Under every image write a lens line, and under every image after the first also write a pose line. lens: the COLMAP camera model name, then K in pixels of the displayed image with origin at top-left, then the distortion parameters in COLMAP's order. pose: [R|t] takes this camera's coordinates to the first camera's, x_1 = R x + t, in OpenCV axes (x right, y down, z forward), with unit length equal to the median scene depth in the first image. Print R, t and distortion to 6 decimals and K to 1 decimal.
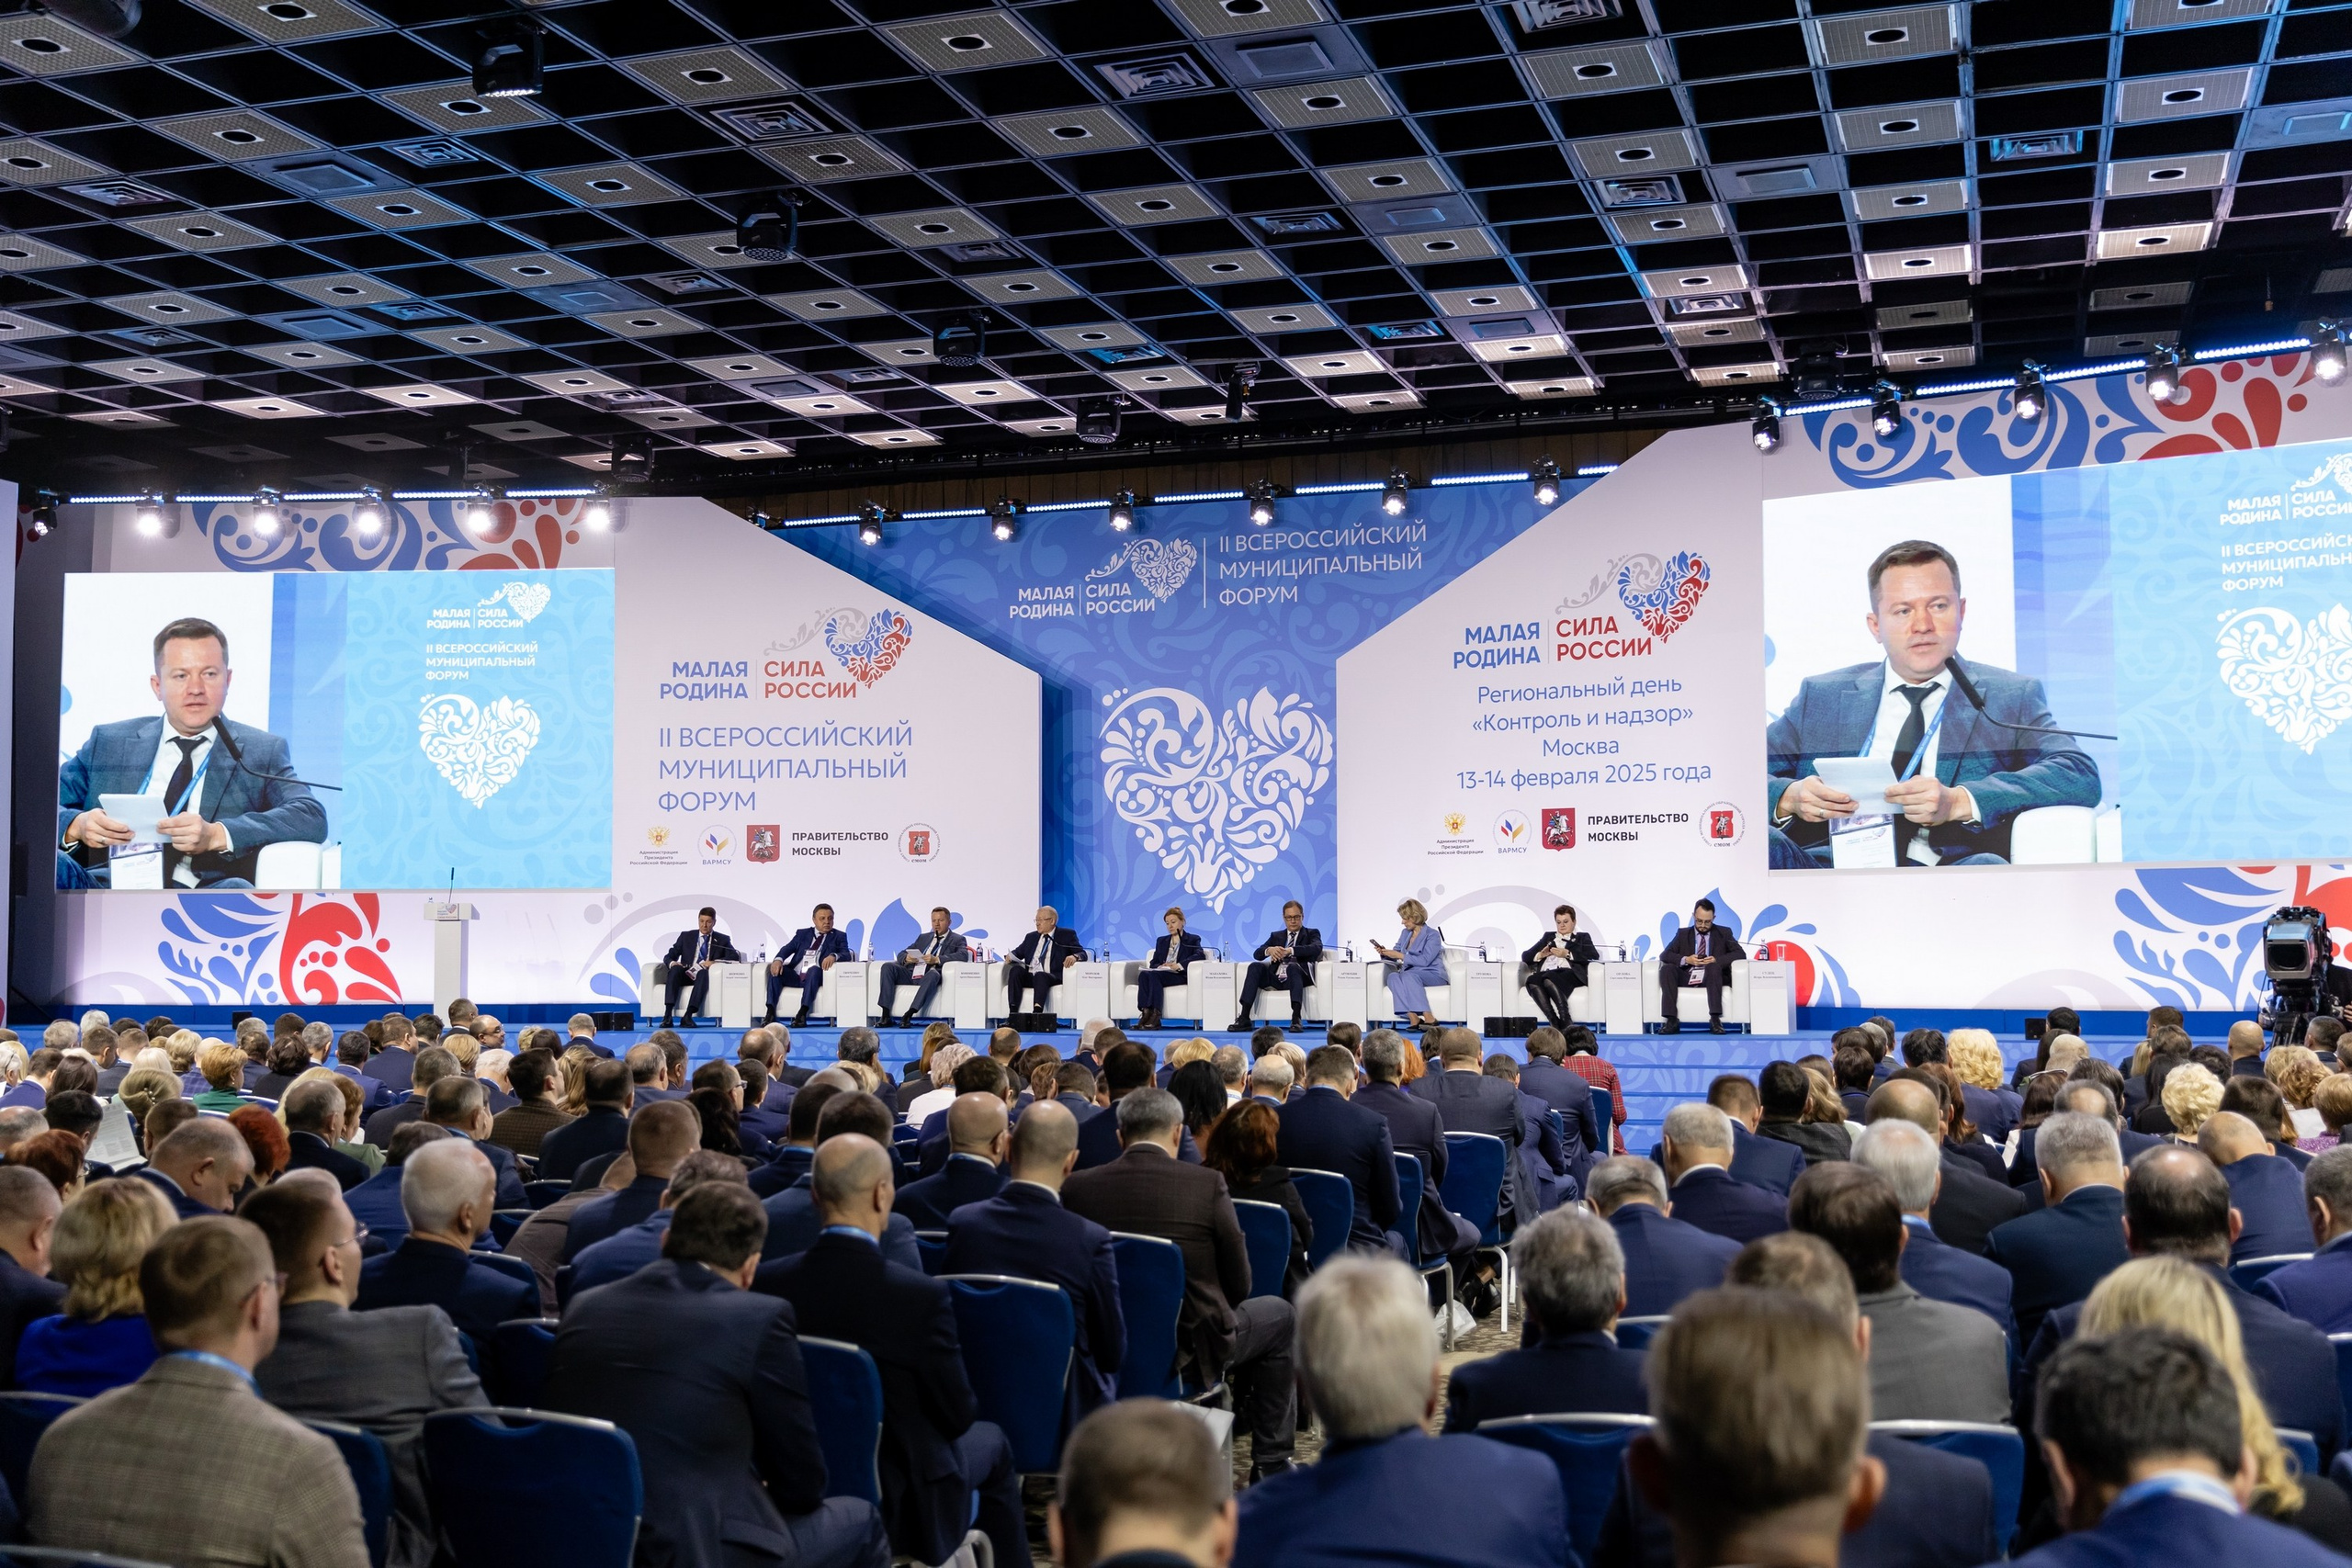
lens RADIAL K [[2456.8, 0, 1152.6], [0, 2456.8, 784.1], [0, 0, 1]] dist [0.004940, 0.000000]
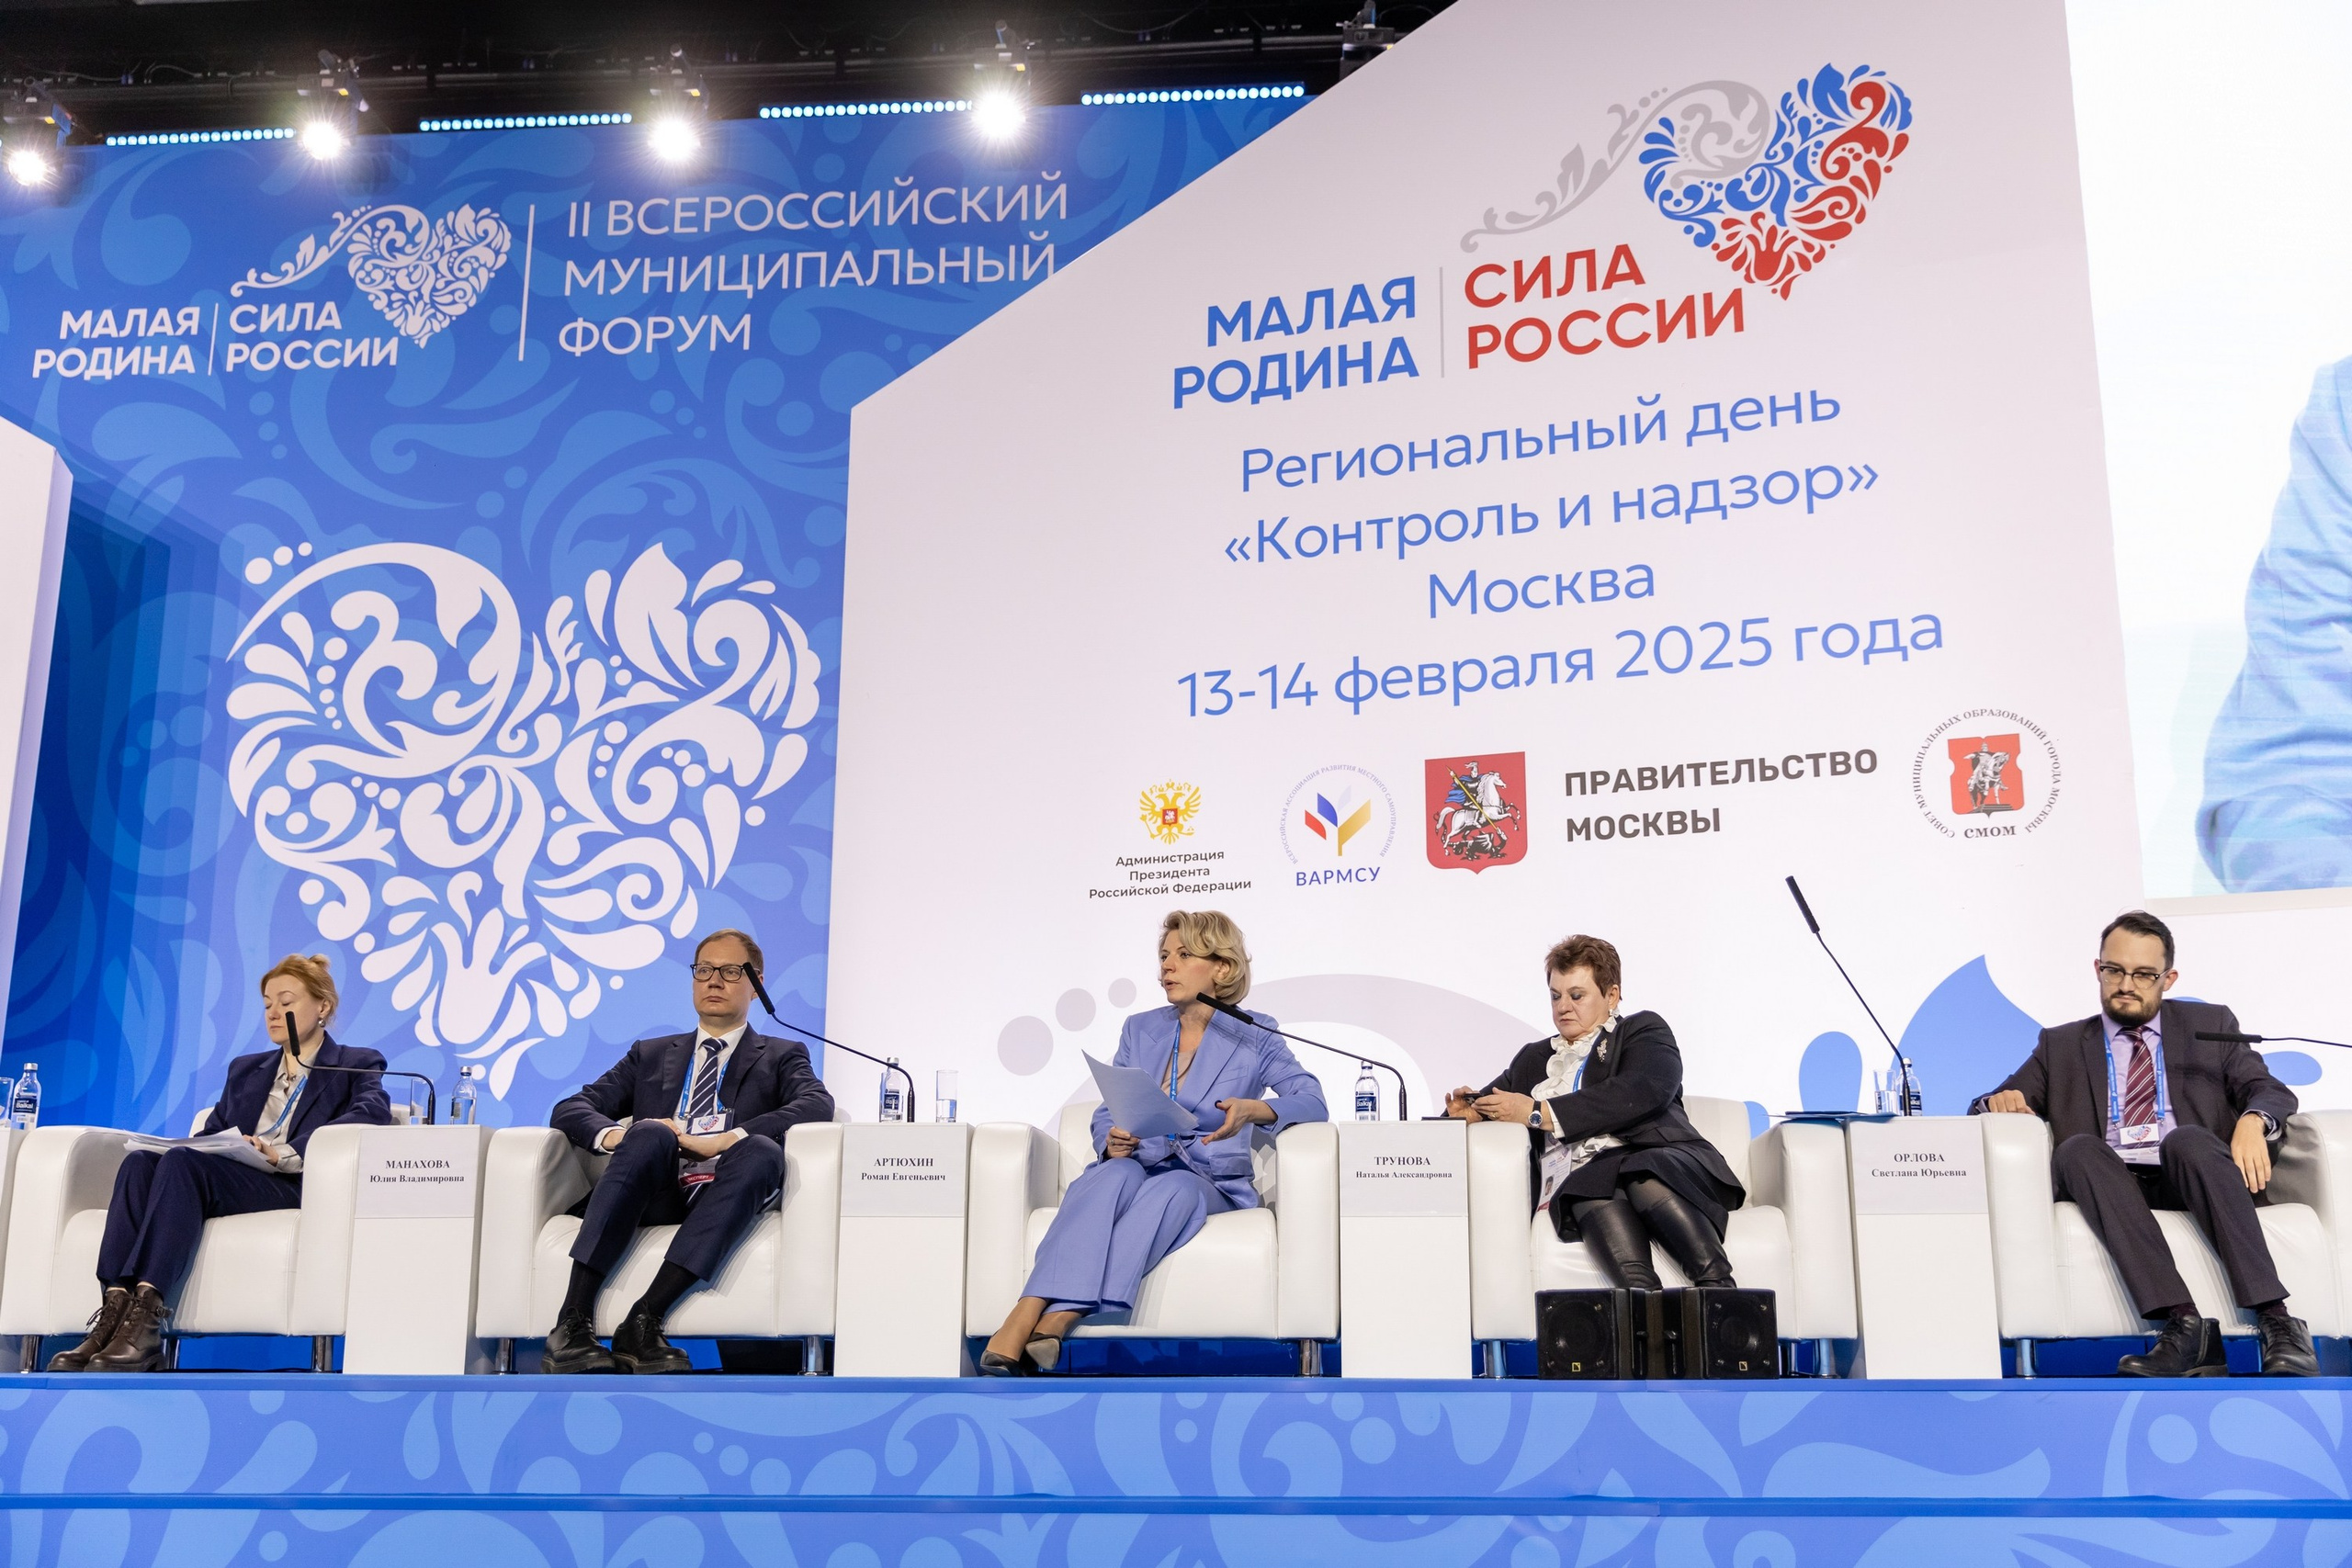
lens RADIAL K [[2456.8, 0, 1164.4], [0, 2456.8, 775.3], [0, 0, 1]] dist [0.004940, 0.000000]
pose [[0.969217, 0.066563, 0.237039, 0.033545], [-0.024334, 0.983945, -0.176804, 0.069055], [-0.245002, 0.165594, 0.955276, 0.604152]]
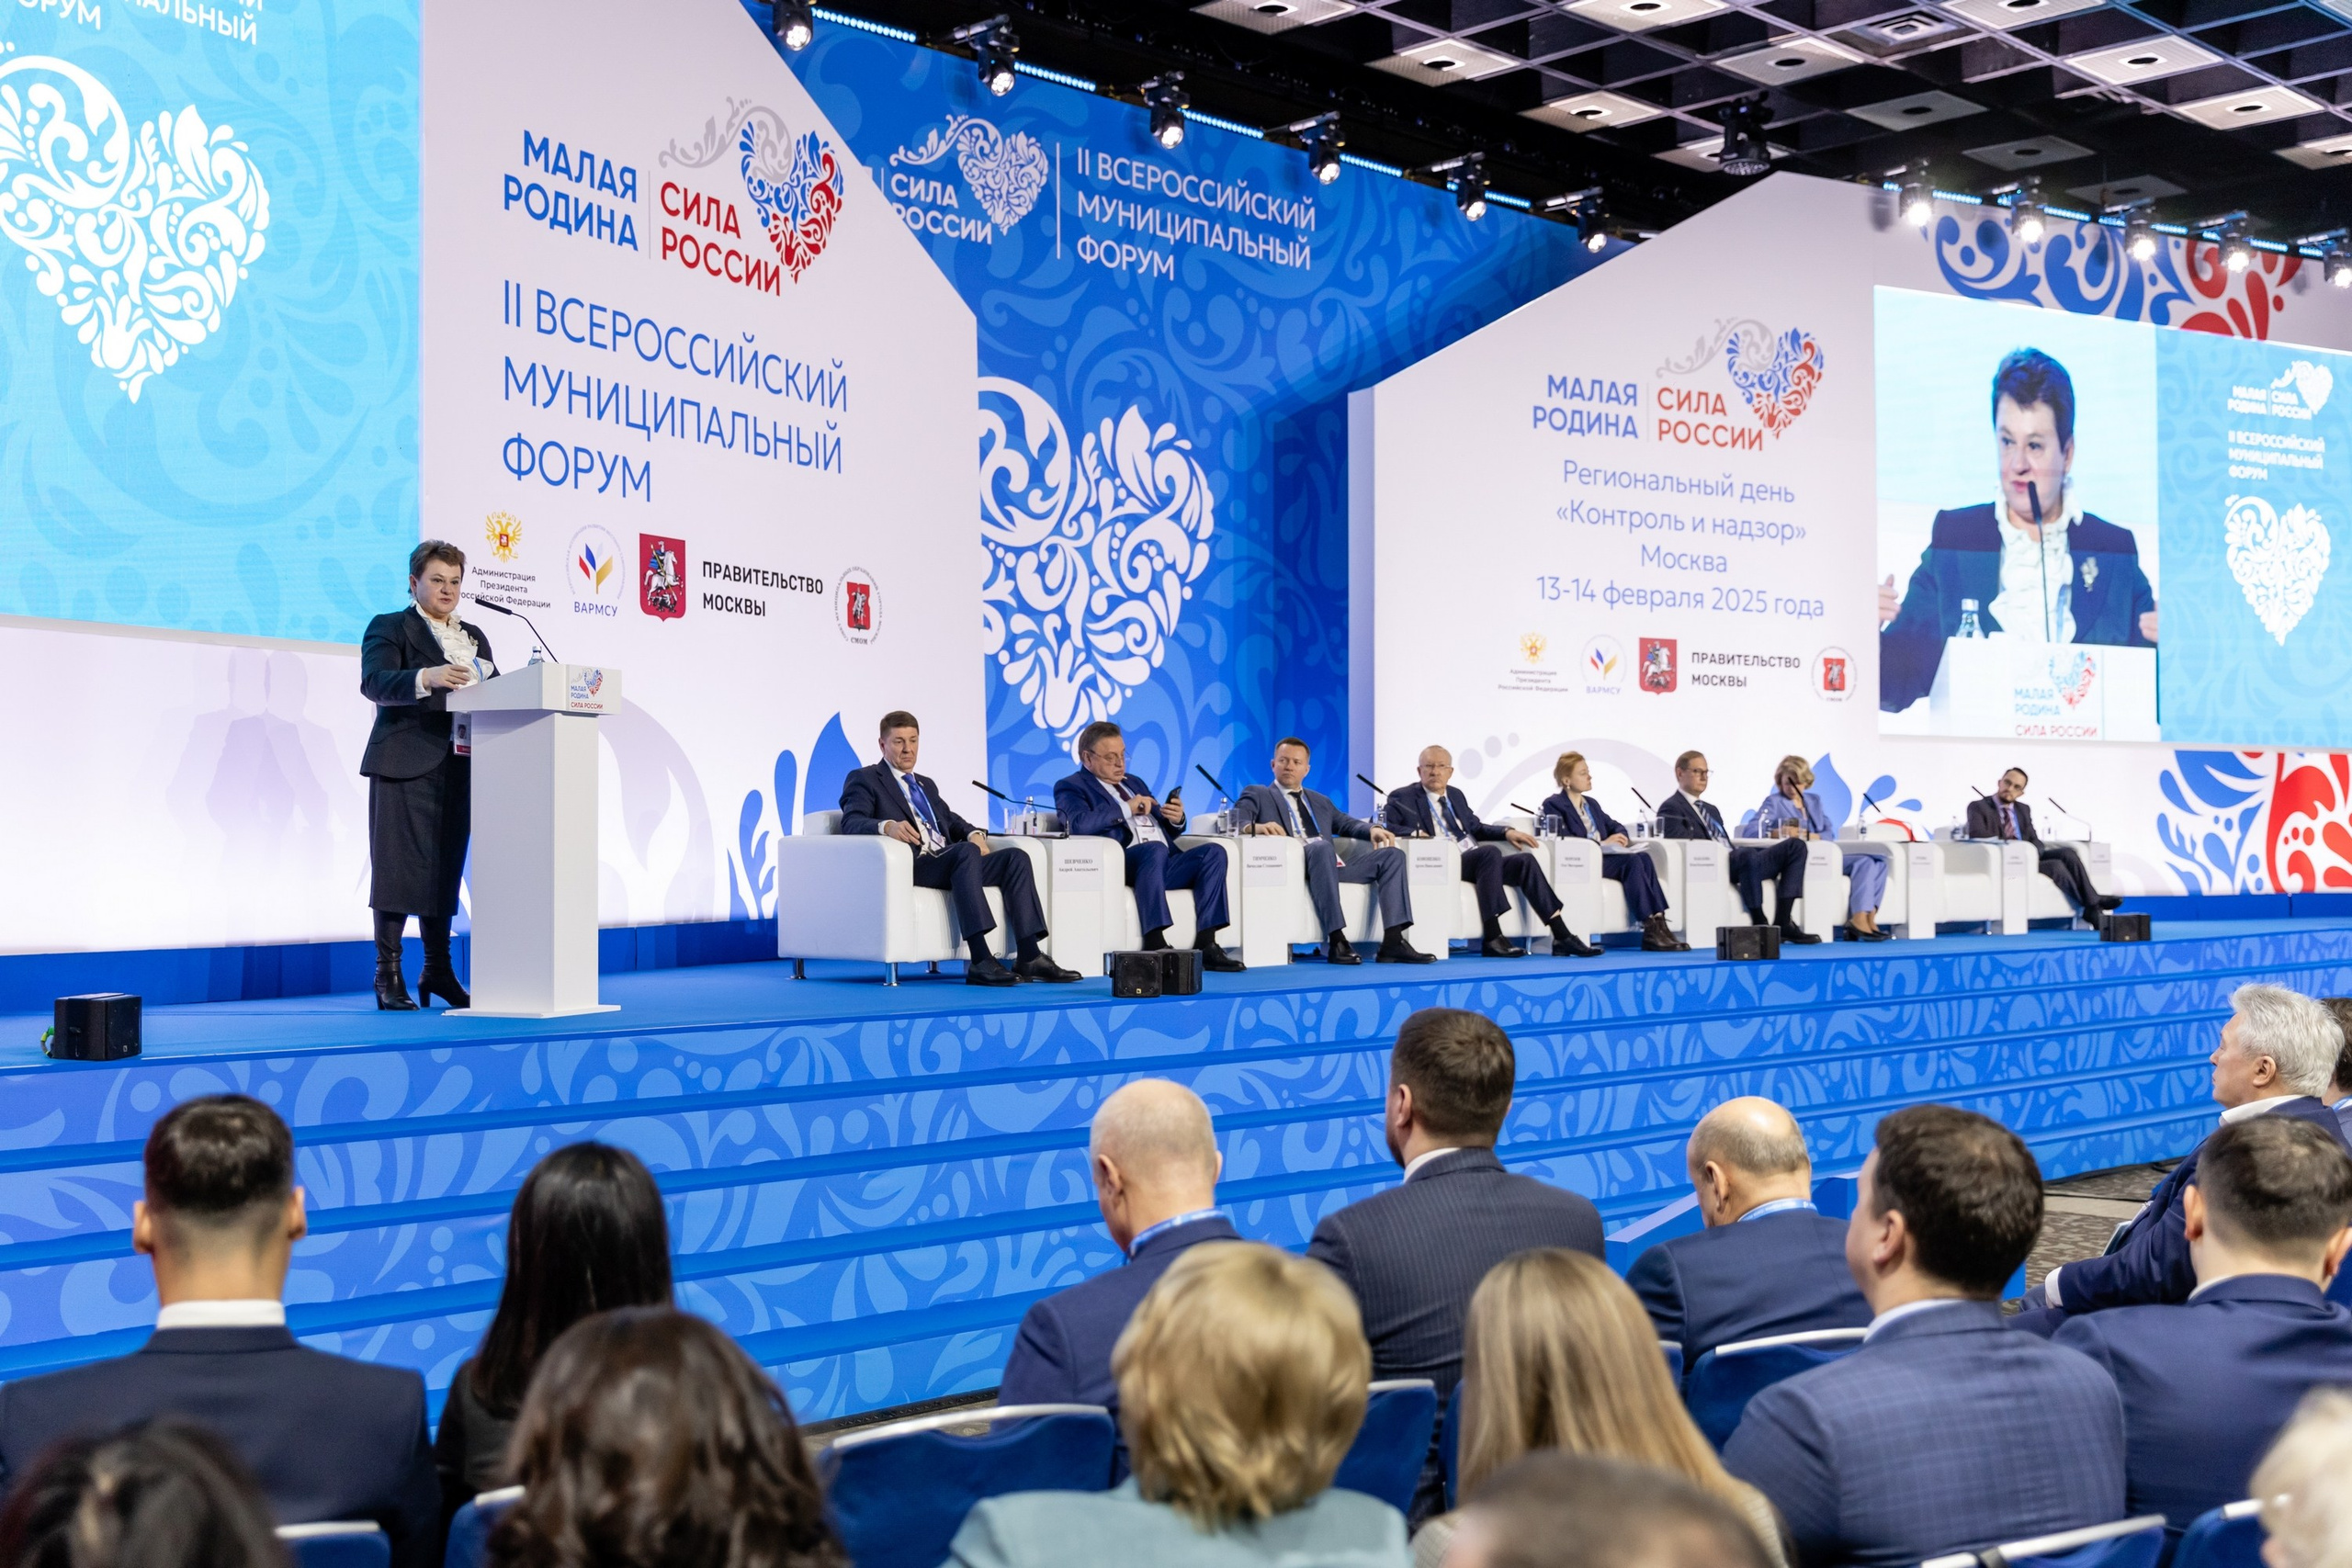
lens RADIAL K [[2566.3, 0, 1120.1], [0, 2566.3, 780.2], [0, 0, 1]] dist [0.000616, 0.000000]
pose [[0.464250, 0.026691, 0.885302, -0.539869], [-0.064346, 0.997921, 0.003657, 0.054557], [-0.883364, -0.058663, 0.465002, 0.701385]]
